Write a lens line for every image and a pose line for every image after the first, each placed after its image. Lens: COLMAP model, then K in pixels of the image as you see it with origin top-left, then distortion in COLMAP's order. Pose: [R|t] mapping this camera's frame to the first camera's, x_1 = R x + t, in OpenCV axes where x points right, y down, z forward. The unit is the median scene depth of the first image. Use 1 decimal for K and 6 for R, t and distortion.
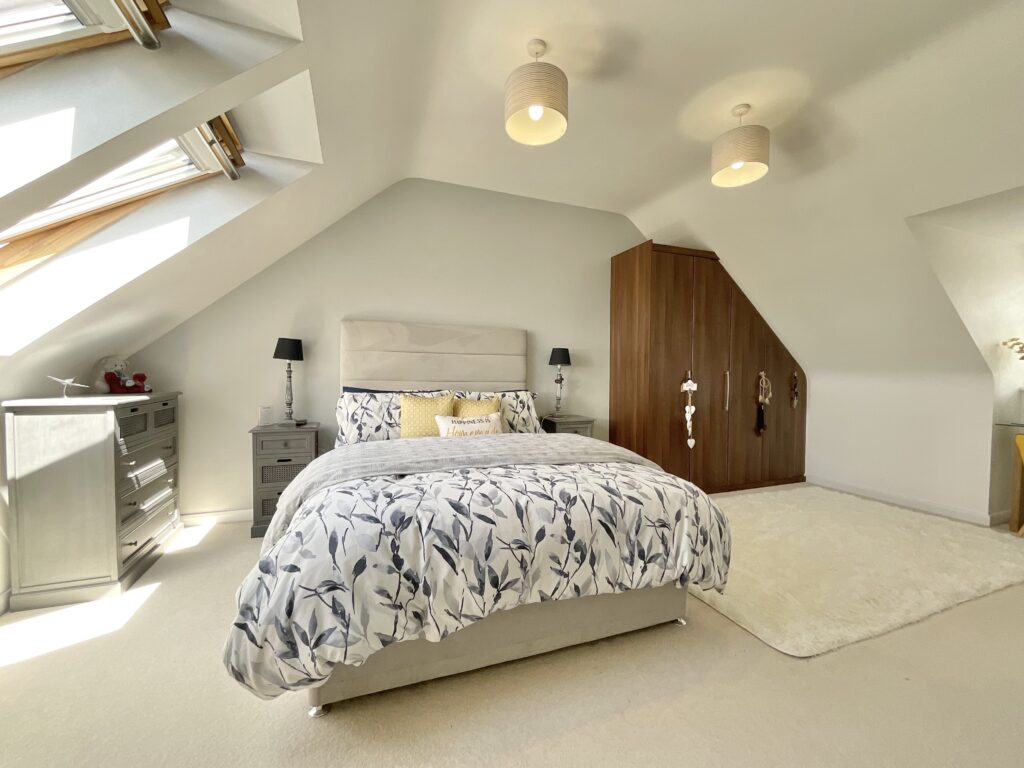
lens RADIAL K [[417.0, 0, 512.0], [0, 417.0, 384.0], [0, 0, 1]] dist [-0.004653, 0.000288]
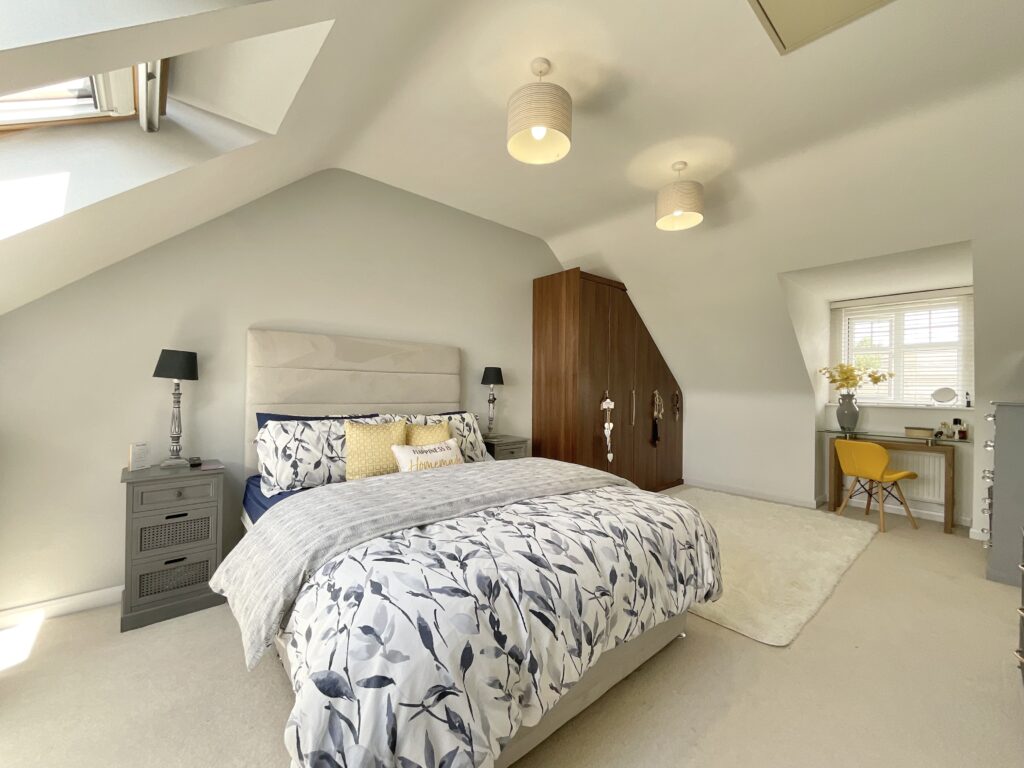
lens RADIAL K [[417.0, 0, 512.0], [0, 417.0, 384.0], [0, 0, 1]] dist [-0.004653, 0.000288]
pose [[0.935777, 0.004123, 0.352569, -0.256920], [0.005792, 0.999617, -0.027062, -0.027552], [-0.352545, 0.027366, 0.935394, 0.096795]]
